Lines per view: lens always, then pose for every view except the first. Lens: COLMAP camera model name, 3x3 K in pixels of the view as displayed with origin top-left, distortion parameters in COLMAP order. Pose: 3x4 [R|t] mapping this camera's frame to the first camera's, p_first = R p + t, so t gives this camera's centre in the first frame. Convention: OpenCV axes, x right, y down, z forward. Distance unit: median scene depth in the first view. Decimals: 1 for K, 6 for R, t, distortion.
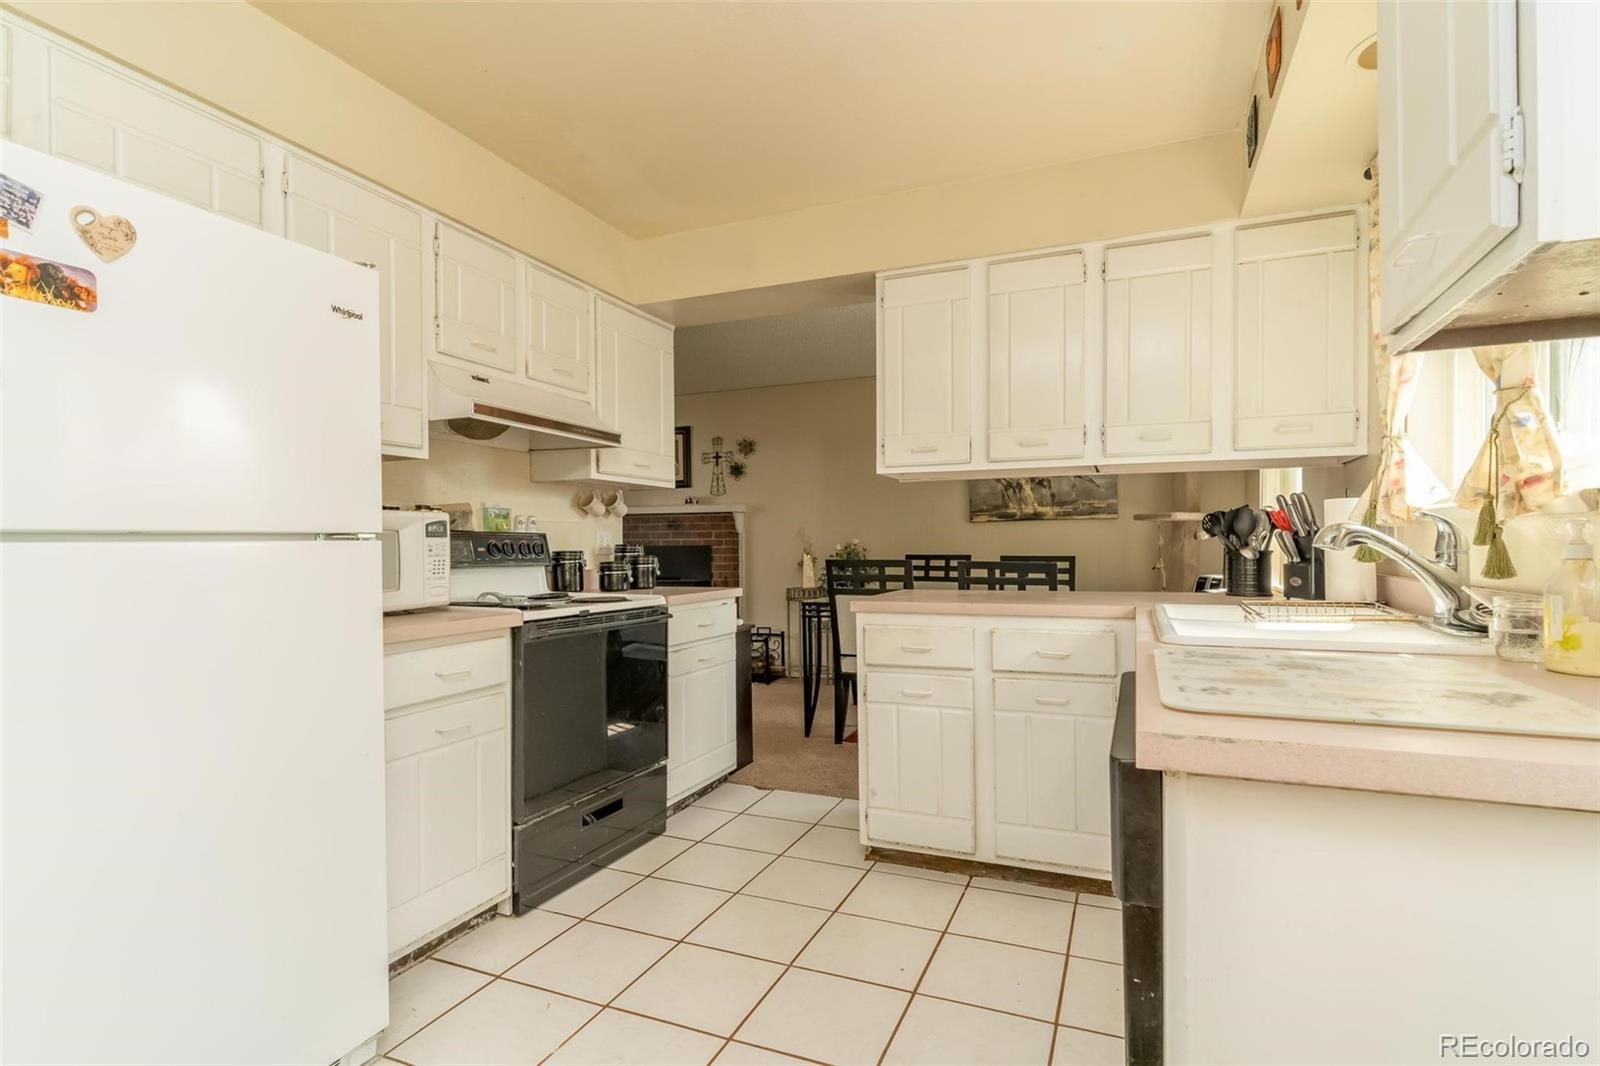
lens RADIAL K [[770.4, 0, 802.3], [0, 770.4, 540.4], [0, 0, 1]] dist [-0.001205, -0.000002]
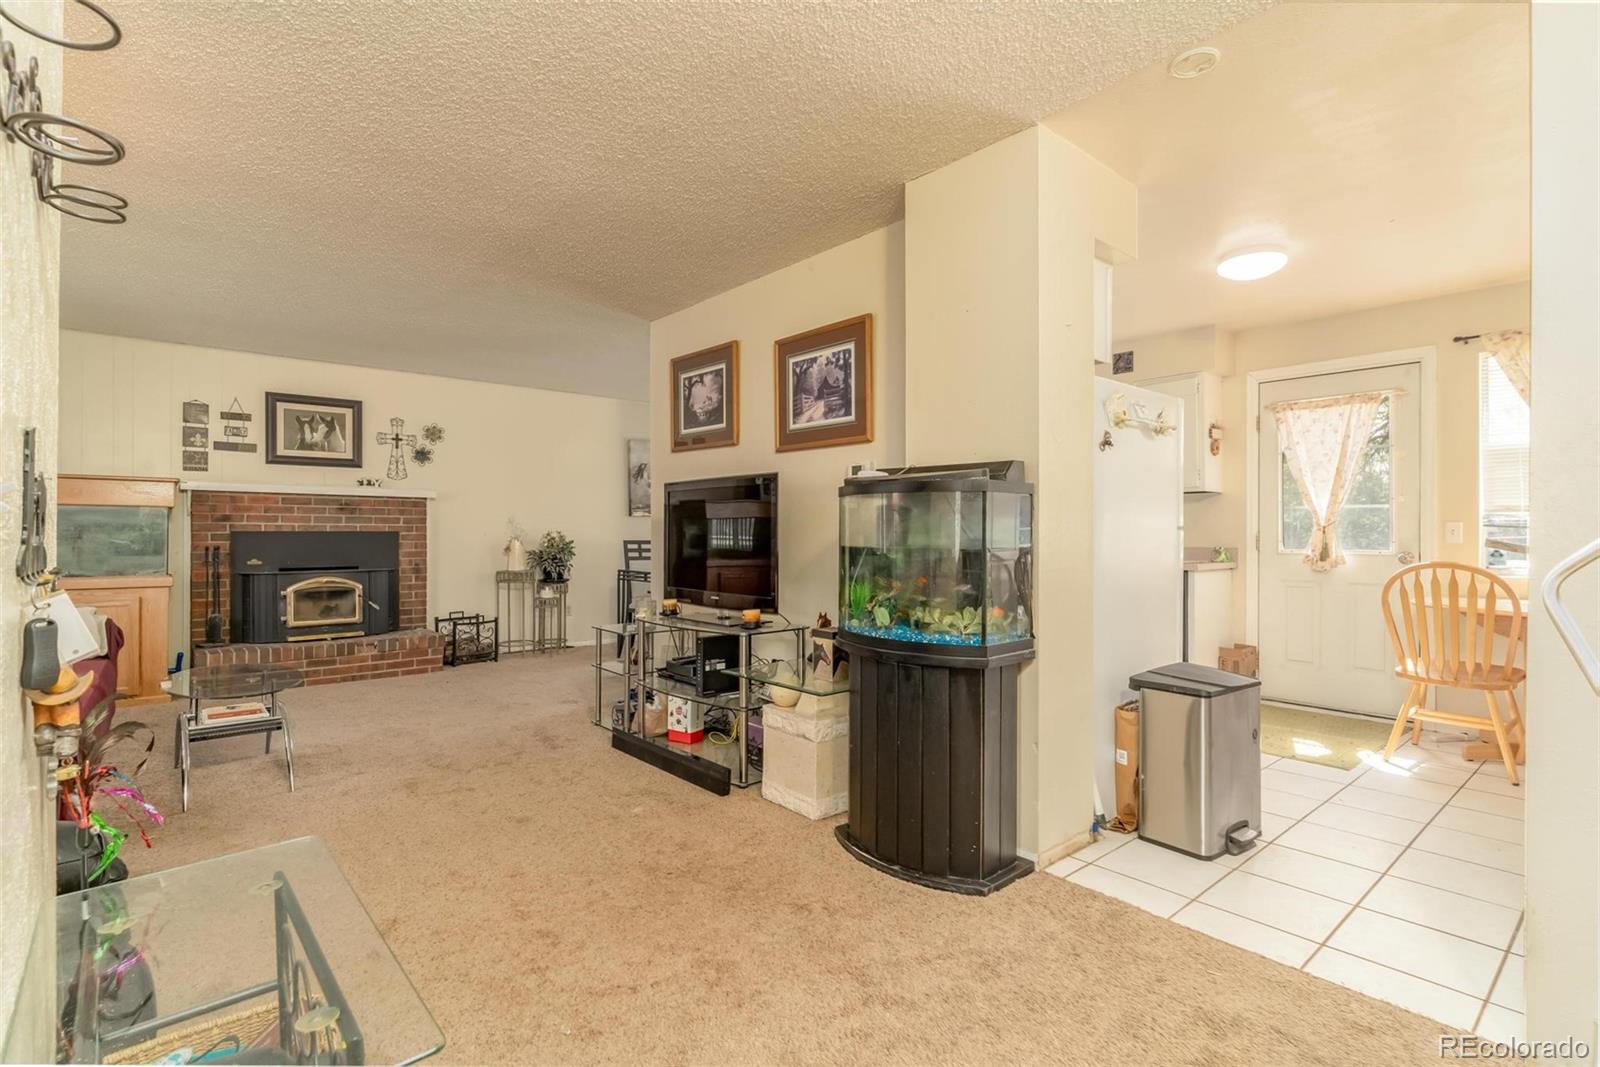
lens RADIAL K [[770.4, 0, 800.2], [0, 770.4, 528.9], [0, 0, 1]] dist [-0.001205, -0.000002]
pose [[0.432988, 0.012545, 0.901313, -0.762494], [-0.011964, 0.999895, -0.008170, 0.005138], [-0.901321, -0.007245, 0.433092, 0.135818]]
